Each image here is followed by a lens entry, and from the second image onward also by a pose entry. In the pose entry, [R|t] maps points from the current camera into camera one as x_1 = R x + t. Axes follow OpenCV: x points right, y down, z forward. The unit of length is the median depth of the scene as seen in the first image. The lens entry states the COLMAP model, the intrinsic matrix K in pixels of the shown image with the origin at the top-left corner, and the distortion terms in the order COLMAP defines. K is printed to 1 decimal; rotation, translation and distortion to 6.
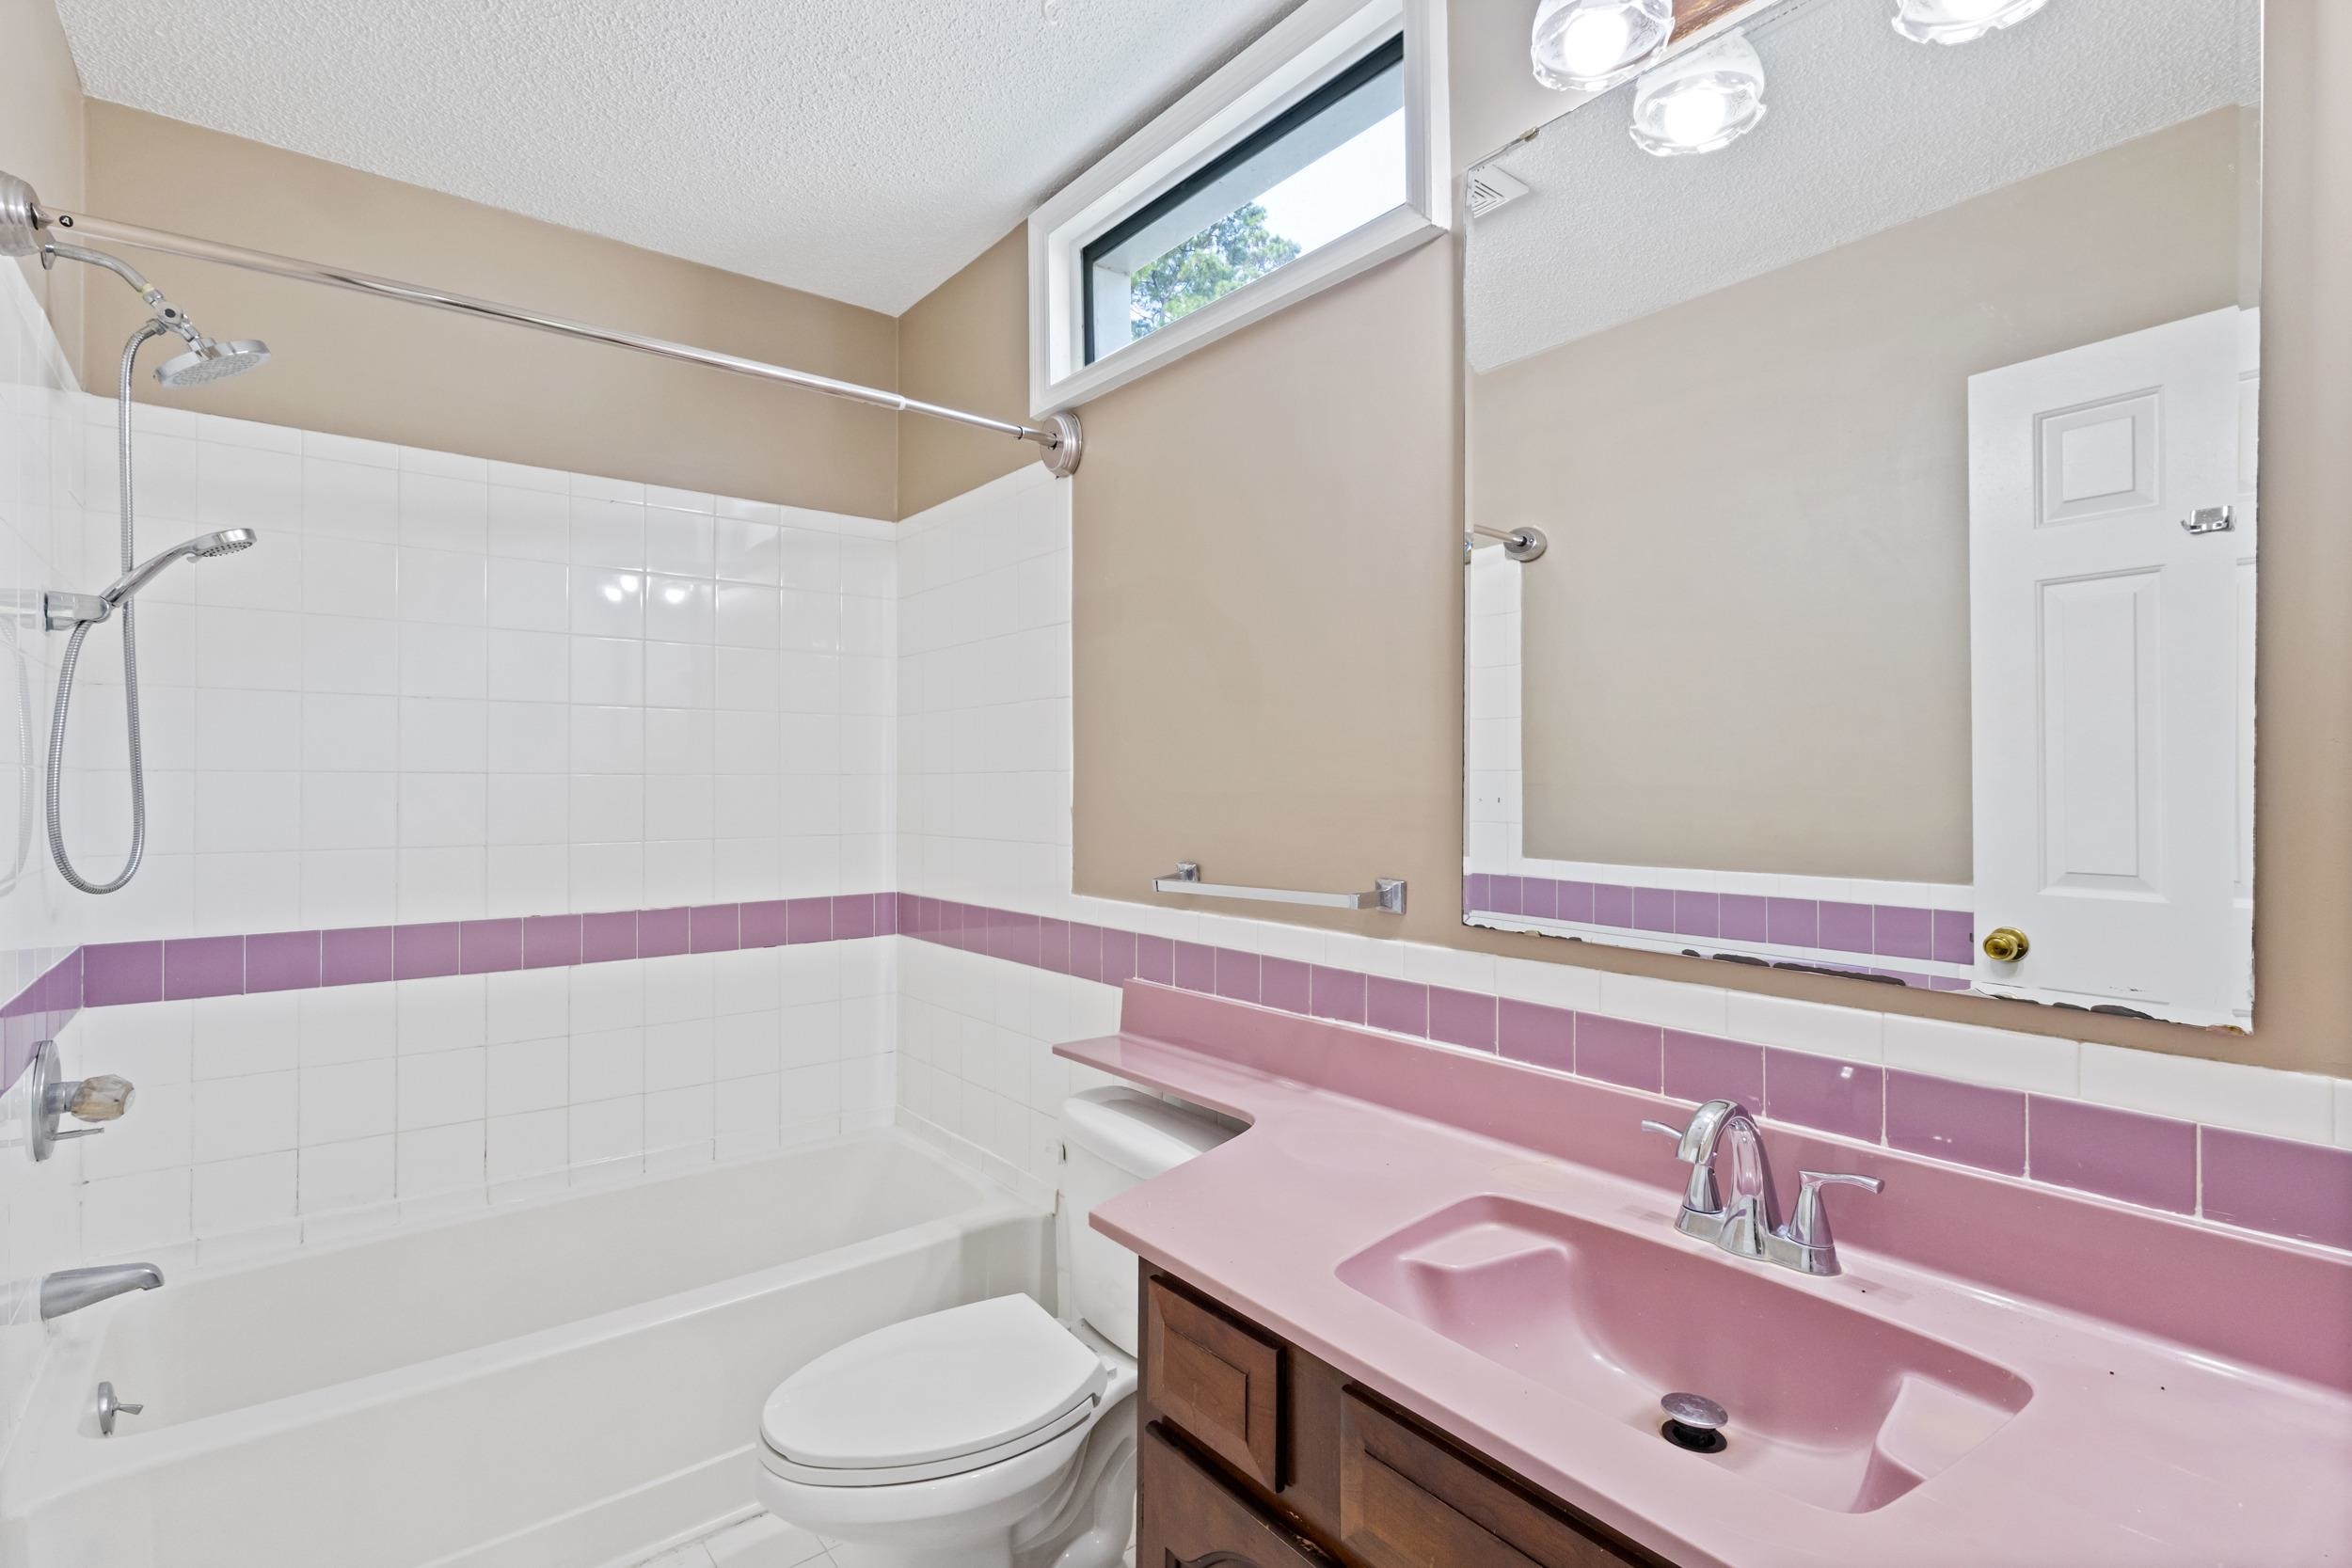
lens RADIAL K [[1095.5, 0, 1163.8], [0, 1095.5, 790.9], [0, 0, 1]] dist [0.011778, -0.002502]
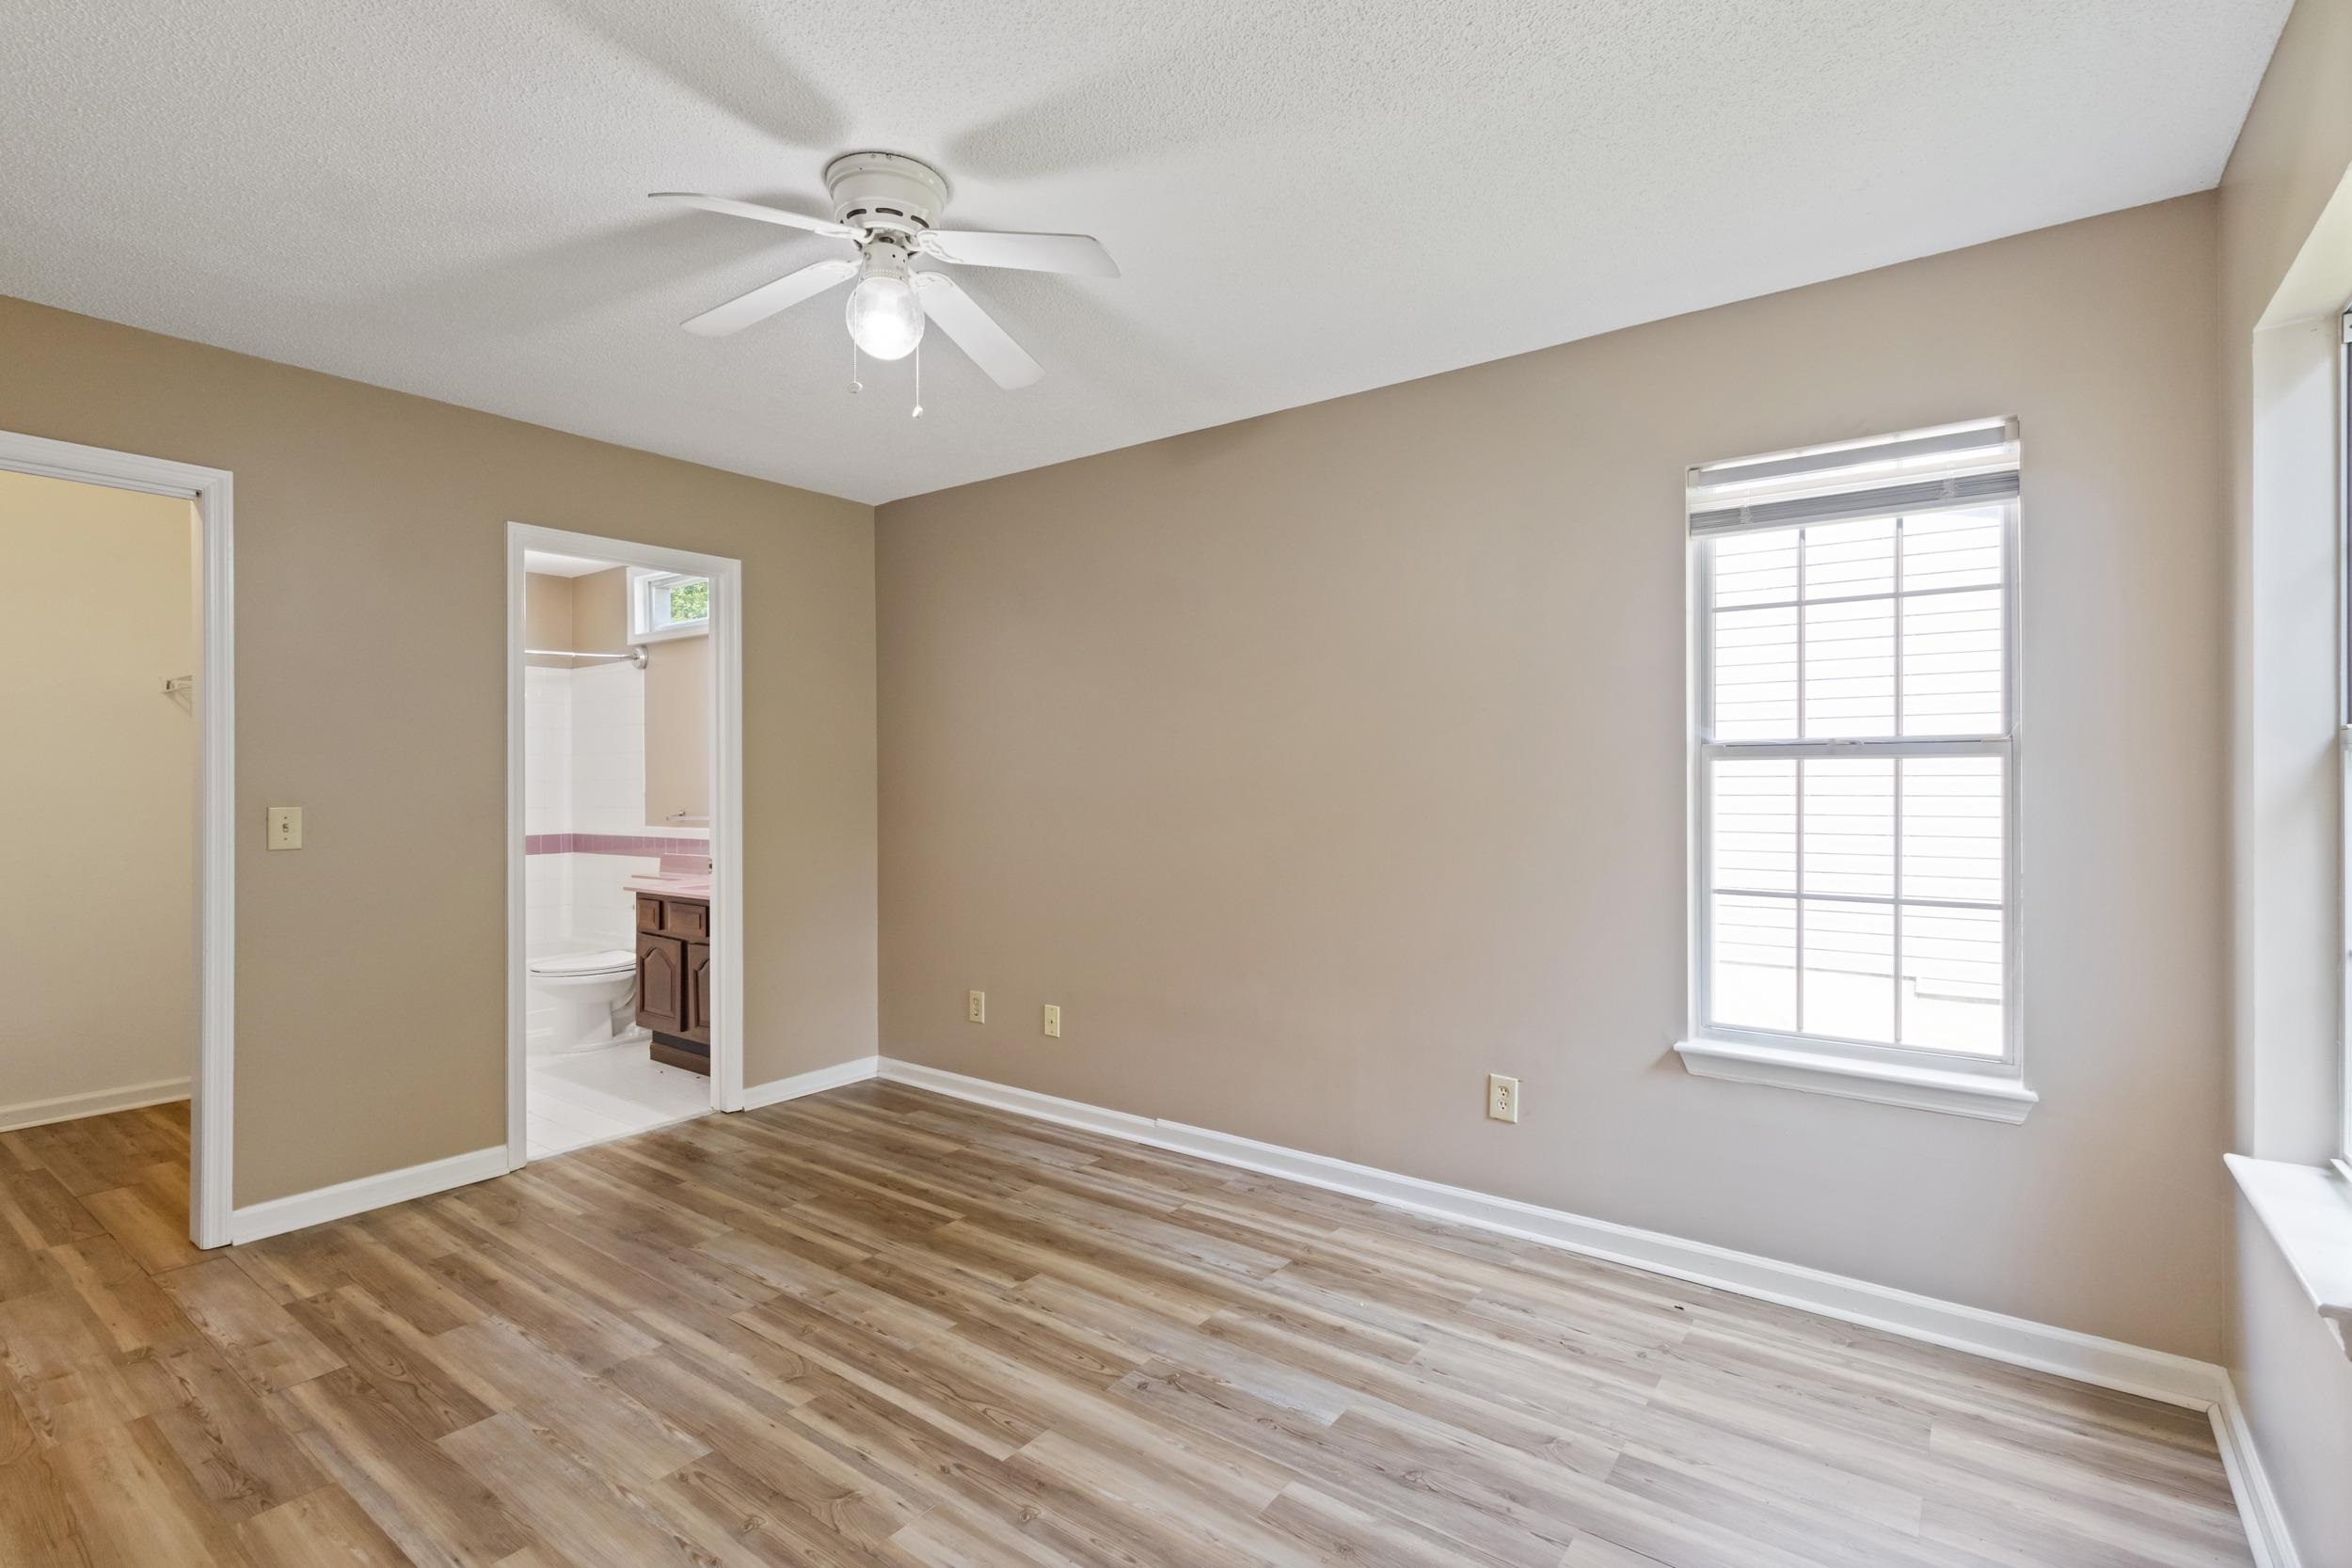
lens RADIAL K [[1095.5, 0, 1167.1], [0, 1095.5, 775.5], [0, 0, 1]] dist [0.011778, -0.002502]
pose [[0.967595, -0.004512, 0.252466, 0.591088], [0.006842, 0.999942, -0.008353, 0.003014], [-0.252414, 0.009810, 0.967570, -2.382914]]
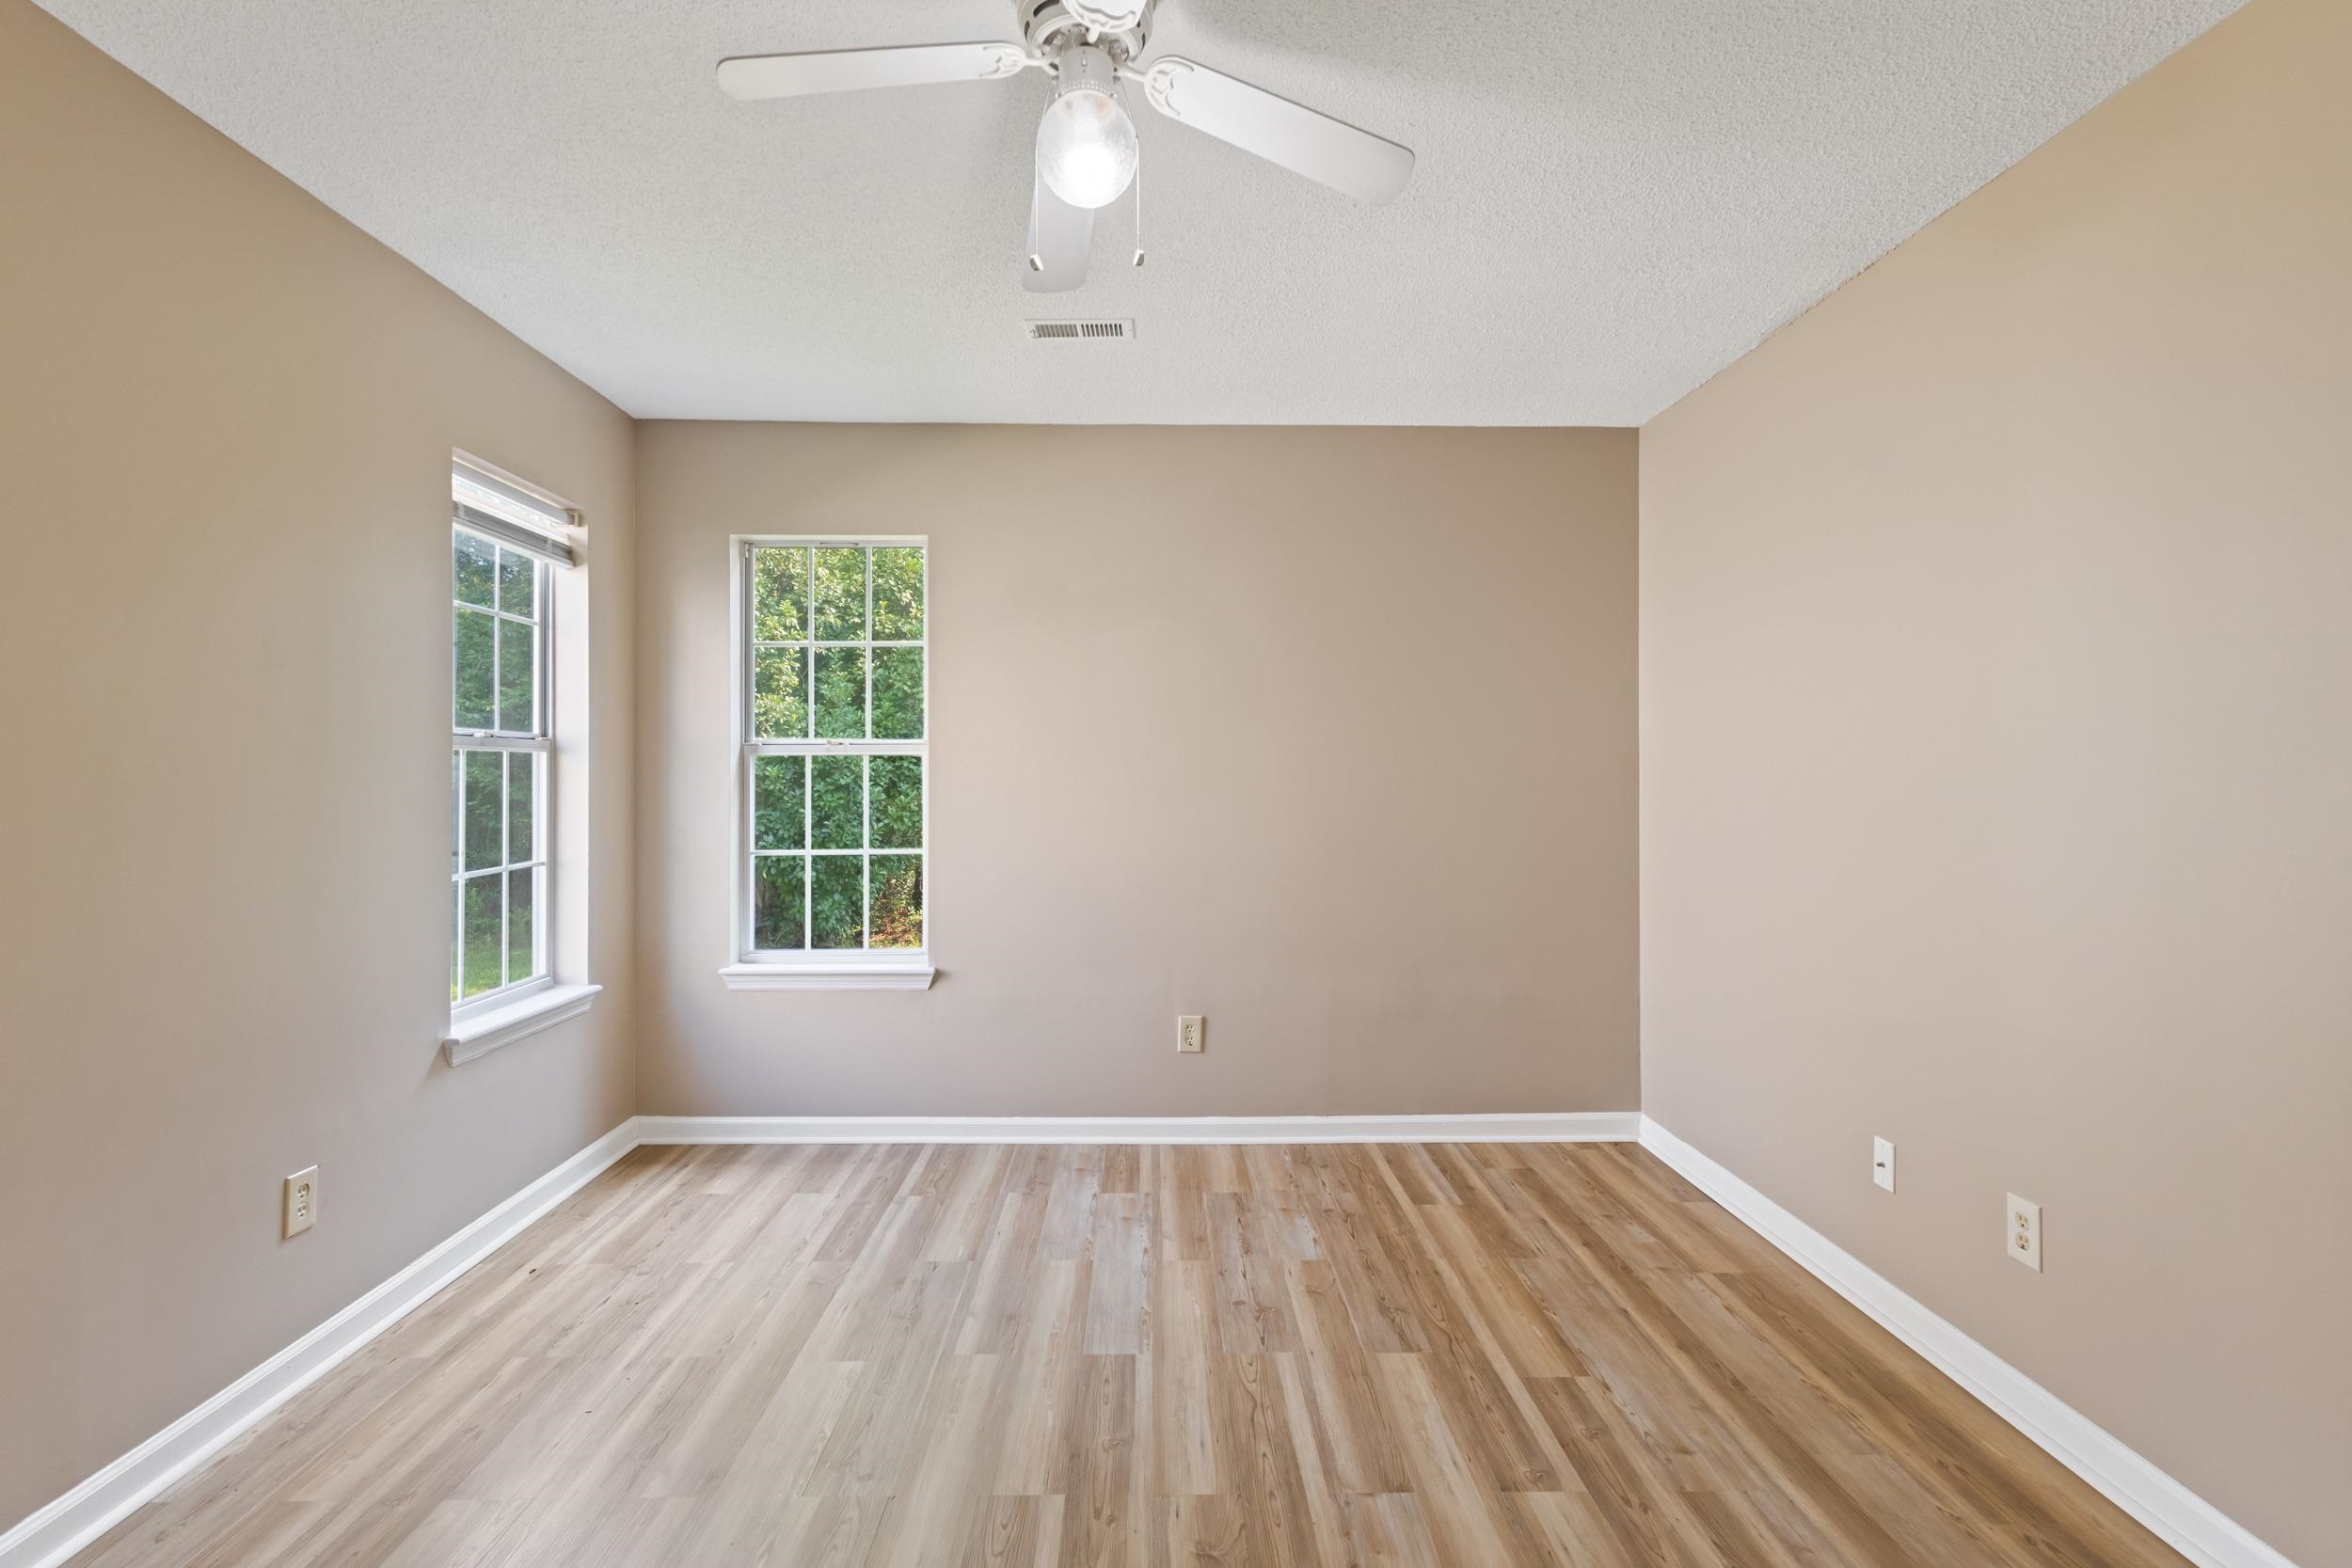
lens RADIAL K [[1095.5, 0, 1159.7], [0, 1095.5, 781.8], [0, 0, 1]] dist [0.011778, -0.002502]
pose [[-0.789777, -0.011066, 0.613294, -0.014755], [-0.005418, 0.999924, 0.011065, 0.001255], [-0.613370, 0.005416, -0.789777, -0.423525]]
